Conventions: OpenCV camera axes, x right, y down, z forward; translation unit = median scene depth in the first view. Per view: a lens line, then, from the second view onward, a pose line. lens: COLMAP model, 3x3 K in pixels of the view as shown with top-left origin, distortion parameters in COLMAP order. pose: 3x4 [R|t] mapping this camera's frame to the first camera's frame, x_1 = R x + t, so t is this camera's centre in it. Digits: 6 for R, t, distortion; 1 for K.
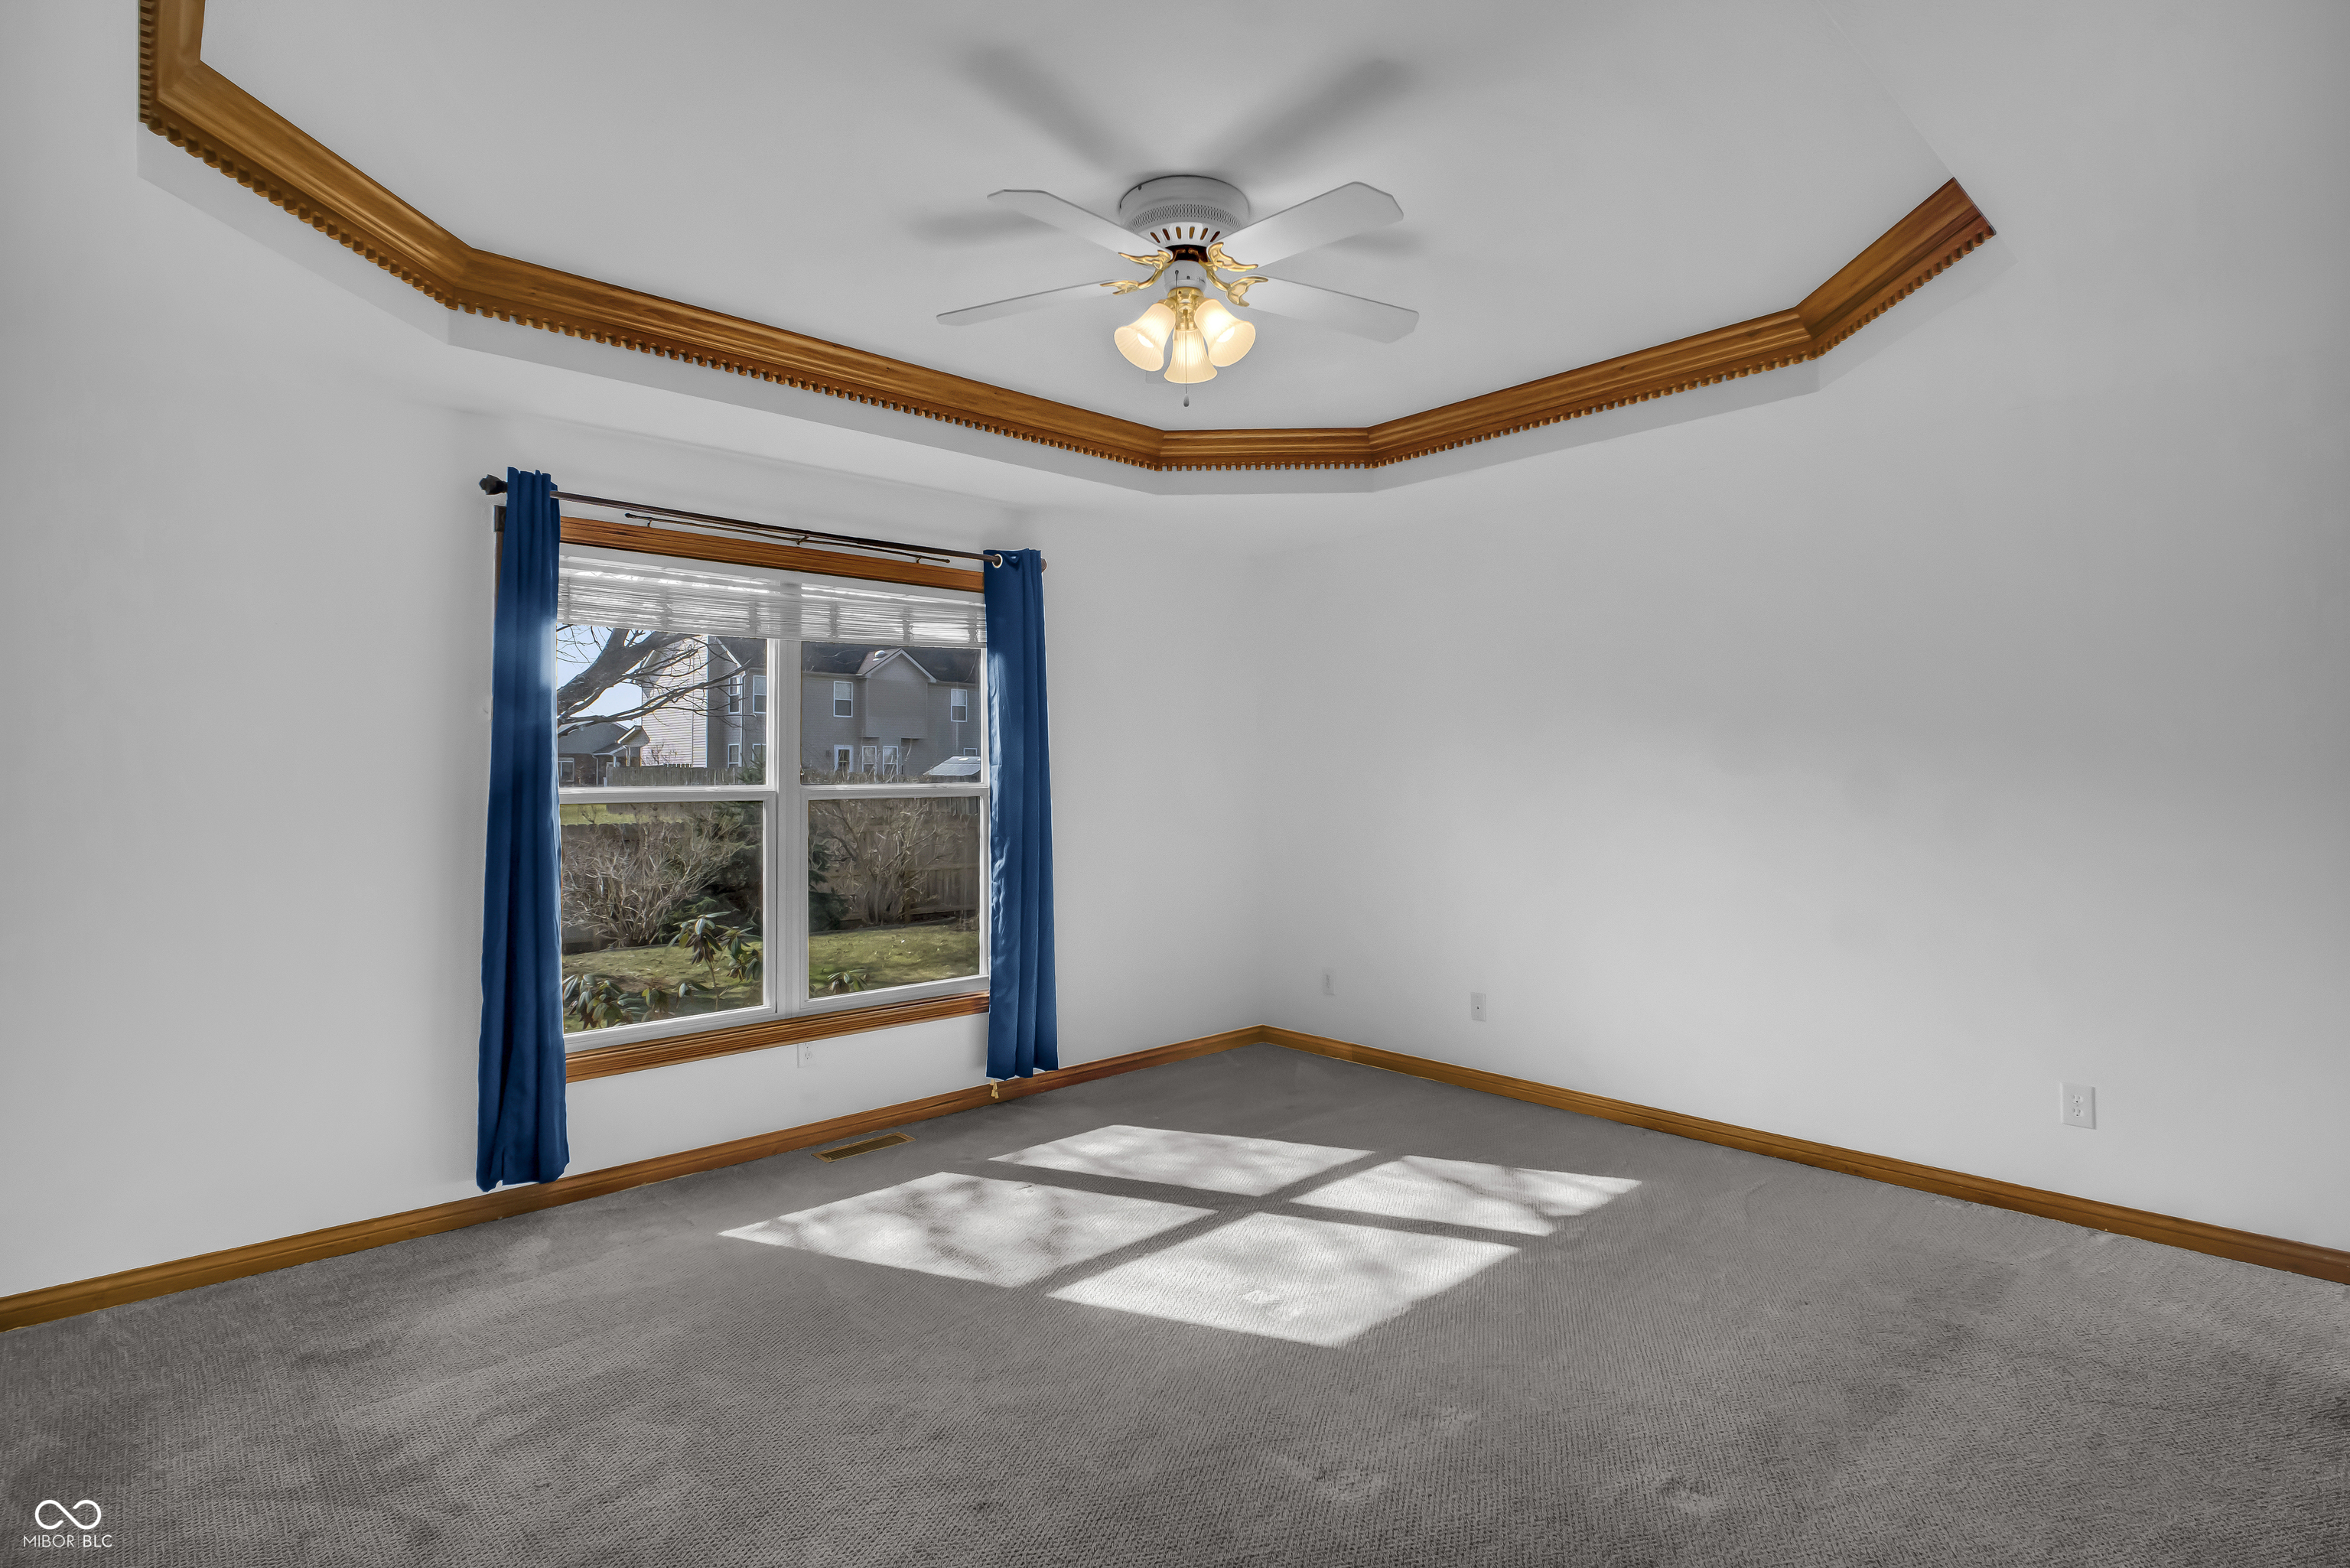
lens RADIAL K [[1181.0, 0, 1184.3], [0, 1181.0, 738.7], [0, 0, 1]] dist [-0.036997, -0.000150]
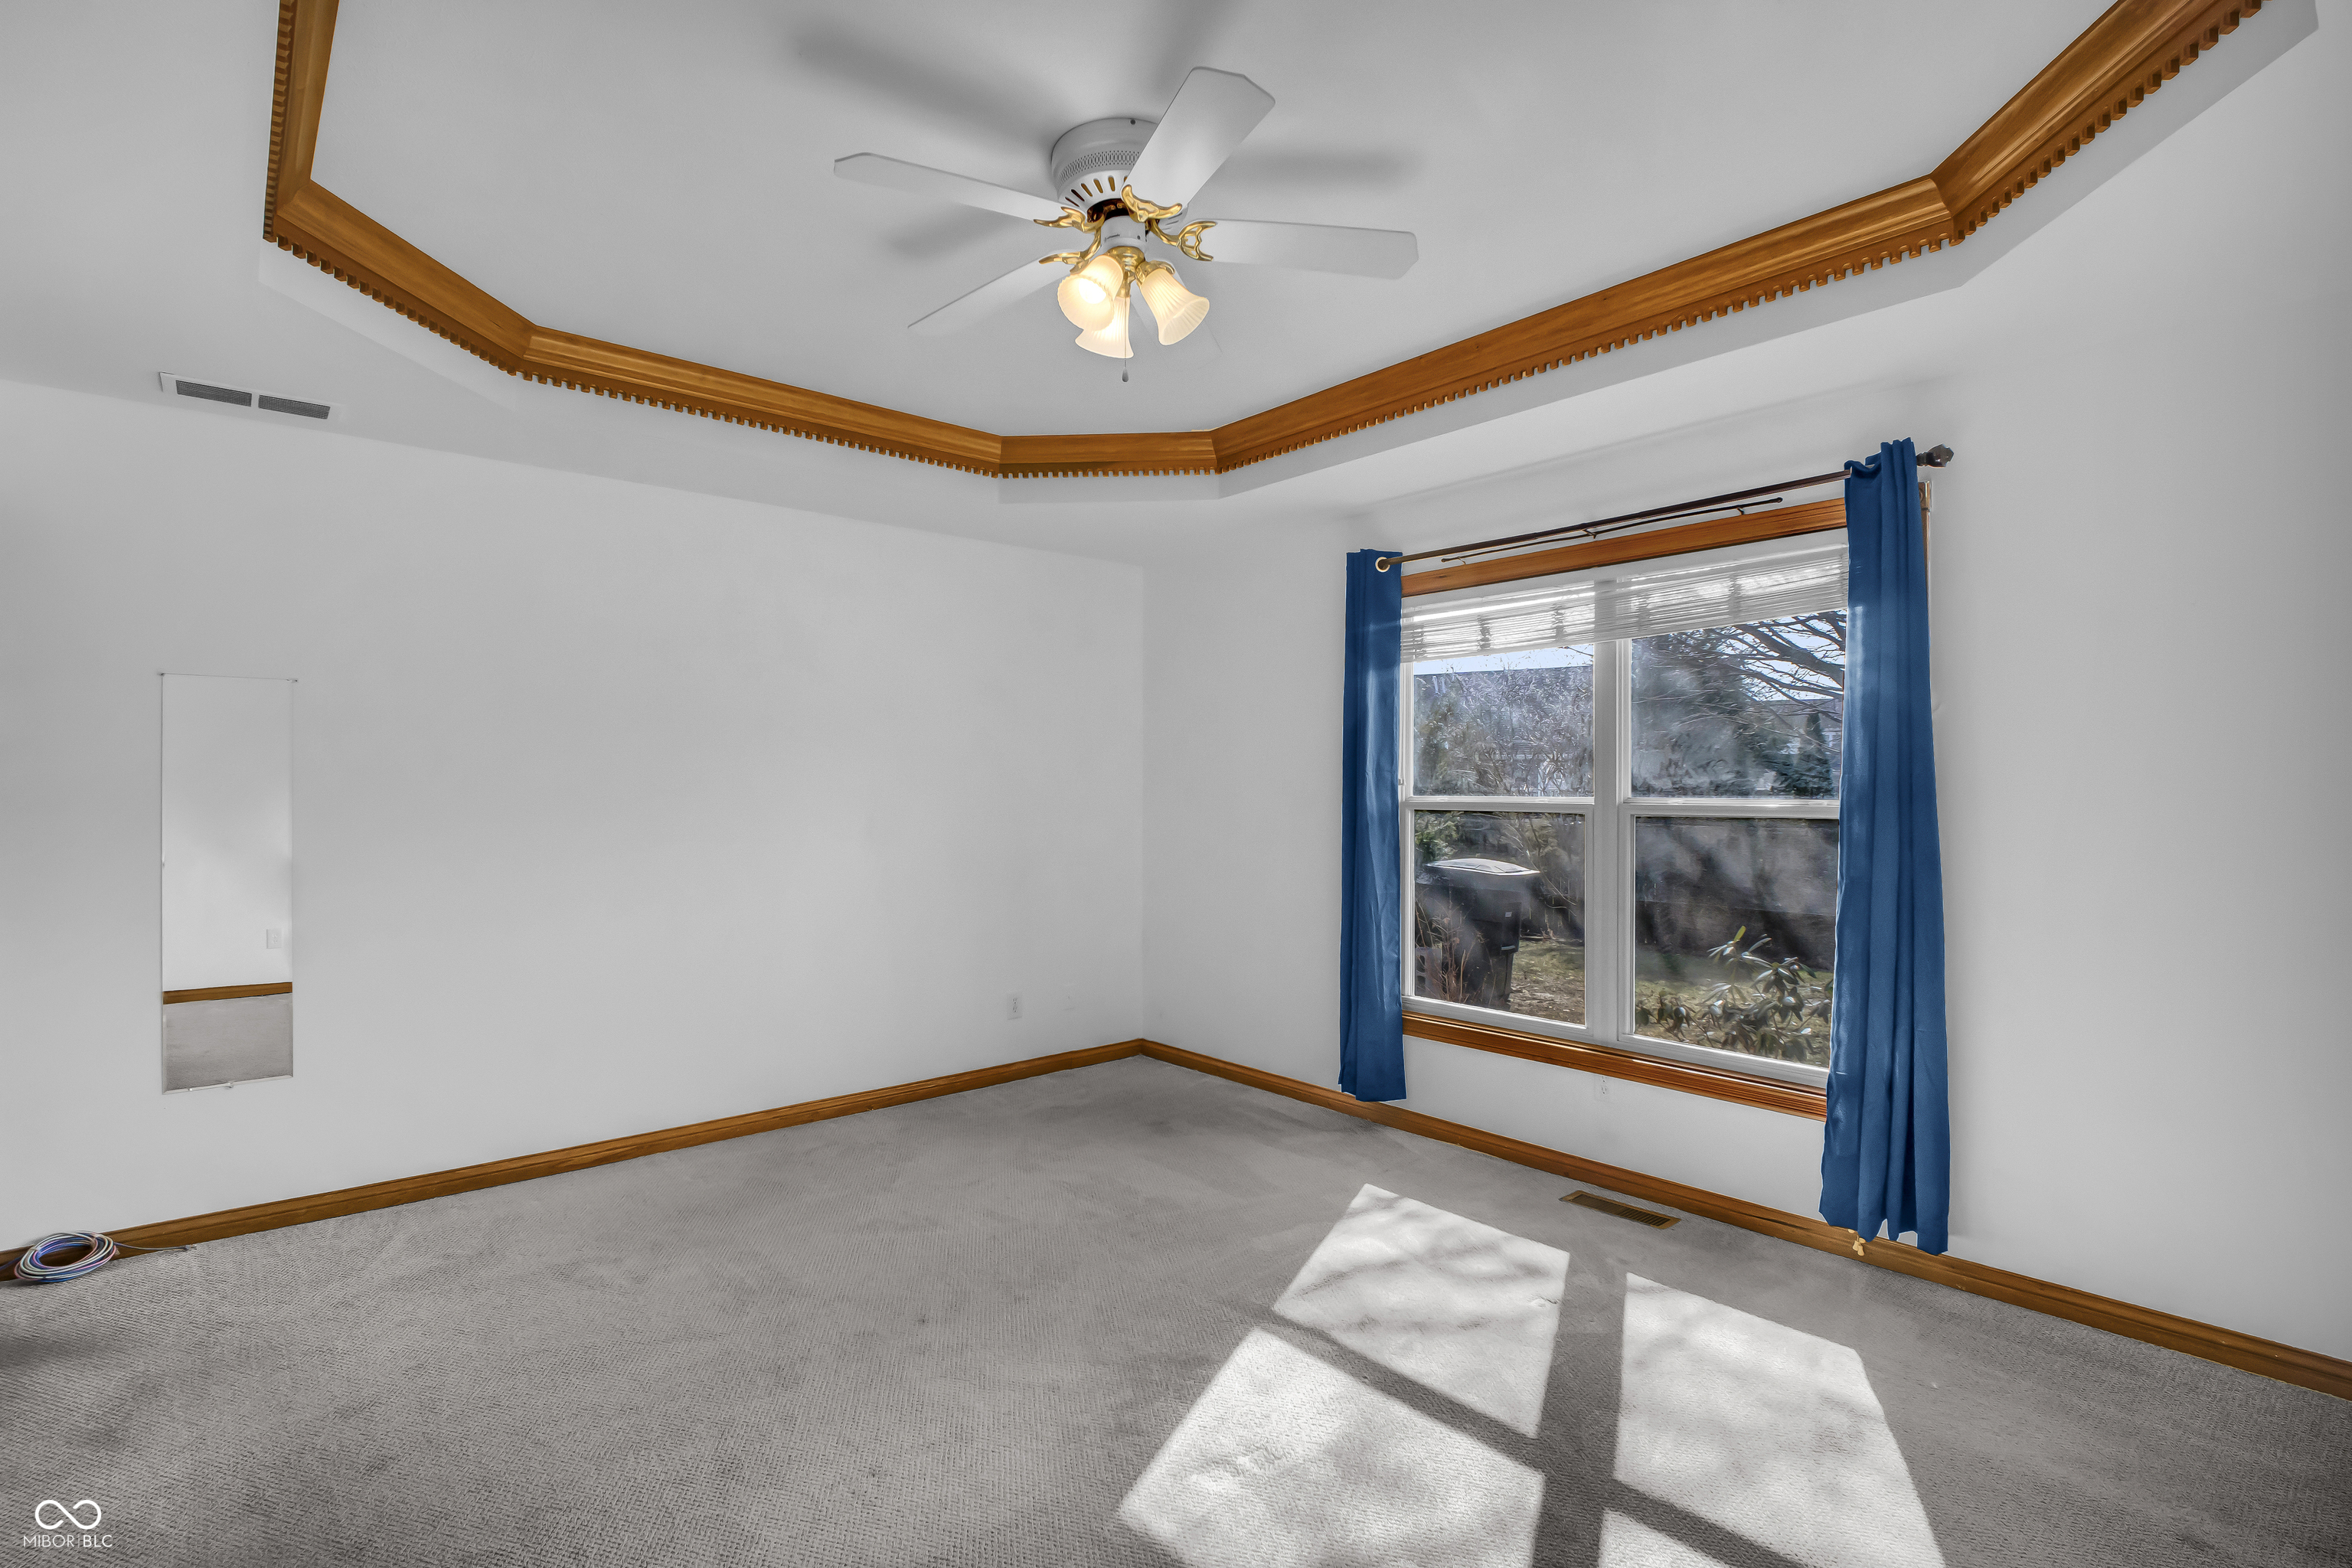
lens RADIAL K [[1114.2, 0, 1183.0], [0, 1114.2, 787.8], [0, 0, 1]] dist [-0.005923, -0.008666]
pose [[-0.050196, 0.002856, -0.998735, 0.635351], [0.030142, 0.999545, 0.001343, 0.023252], [0.998284, -0.030036, -0.050260, 0.798564]]
